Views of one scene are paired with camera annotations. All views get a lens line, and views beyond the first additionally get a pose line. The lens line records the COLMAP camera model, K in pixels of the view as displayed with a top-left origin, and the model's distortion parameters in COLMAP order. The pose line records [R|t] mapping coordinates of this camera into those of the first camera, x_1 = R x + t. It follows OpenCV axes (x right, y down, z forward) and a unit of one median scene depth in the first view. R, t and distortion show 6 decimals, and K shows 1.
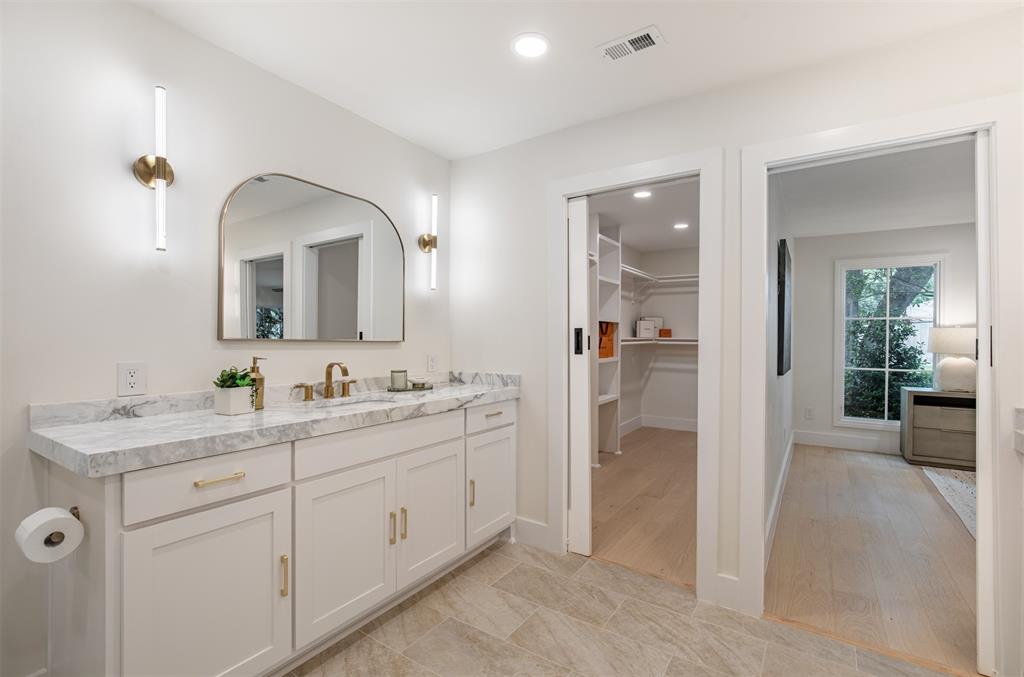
lens RADIAL K [[461.0, 0, 512.0], [0, 461.0, 338.5], [0, 0, 1]] dist [0.000798, 0.000223]
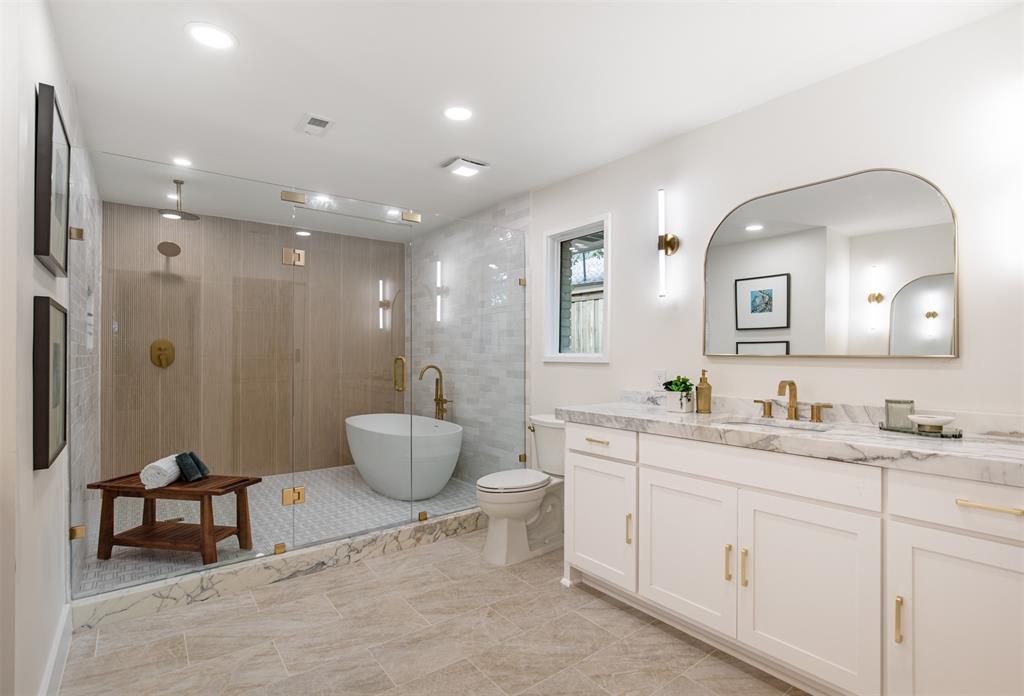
lens RADIAL K [[496.0, 0, 512.0], [0, 496.0, 348.0], [0, 0, 1]] dist [-0.014466, 0.000583]
pose [[-0.320555, -0.020775, -0.947002, 0.825755], [0.000339, 0.999757, -0.022047, 0.012295], [0.947230, -0.007388, -0.320470, 0.939988]]
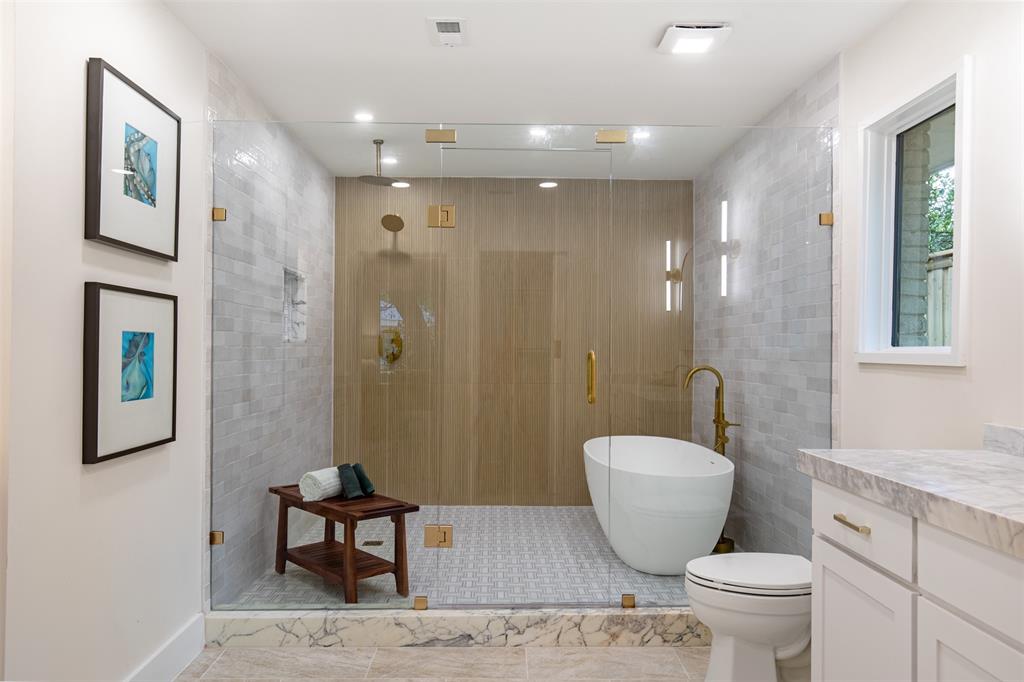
lens RADIAL K [[701.3, 0, 512.0], [0, 701.3, 341.0], [0, 0, 1]] dist [0.000269, -0.000958]
pose [[-0.818149, -0.021203, -0.574615, 0.404248], [-0.012367, 0.999738, -0.019282, 0.015011], [0.574873, -0.008669, -0.818196, 1.218724]]
